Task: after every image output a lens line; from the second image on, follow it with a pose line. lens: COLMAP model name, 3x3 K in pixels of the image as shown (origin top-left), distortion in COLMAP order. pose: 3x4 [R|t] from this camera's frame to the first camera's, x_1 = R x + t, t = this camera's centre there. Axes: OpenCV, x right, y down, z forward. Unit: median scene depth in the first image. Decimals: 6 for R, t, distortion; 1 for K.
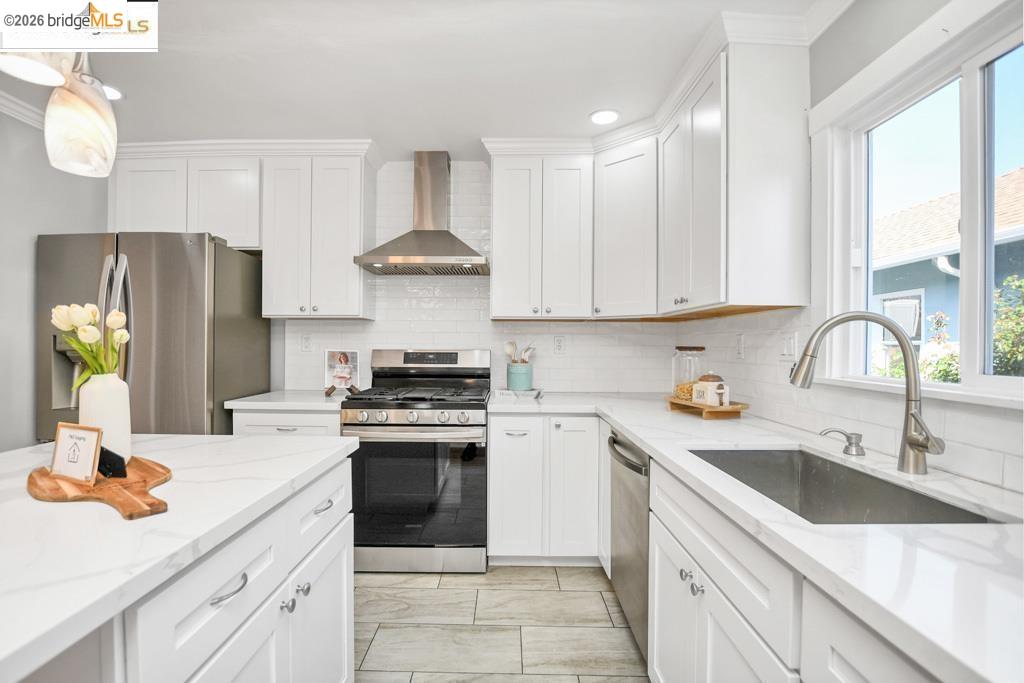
lens RADIAL K [[472.5, 0, 531.2], [0, 472.5, 349.4], [0, 0, 1]] dist [-0.028186, 0.000152]
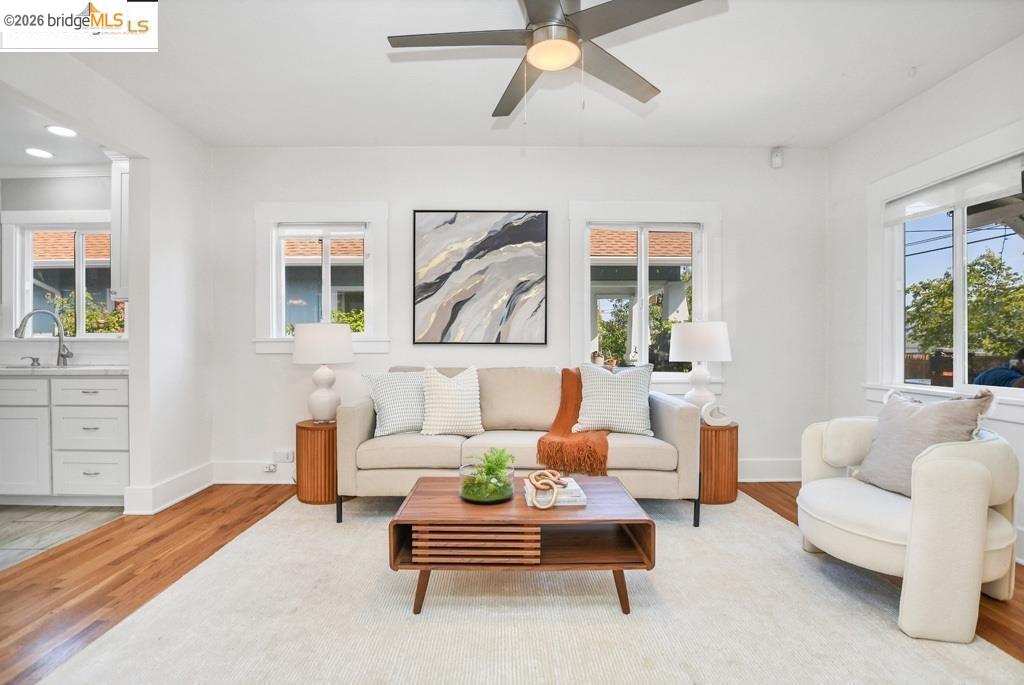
lens RADIAL K [[492.8, 0, 477.0], [0, 492.8, 348.1], [0, 0, 1]] dist [-0.025771, 0.000572]
pose [[0.043164, -0.012632, 0.998988, -1.121233], [0.009666, 0.999879, 0.012225, 0.072076], [-0.999021, 0.009128, 0.043280, -0.933781]]
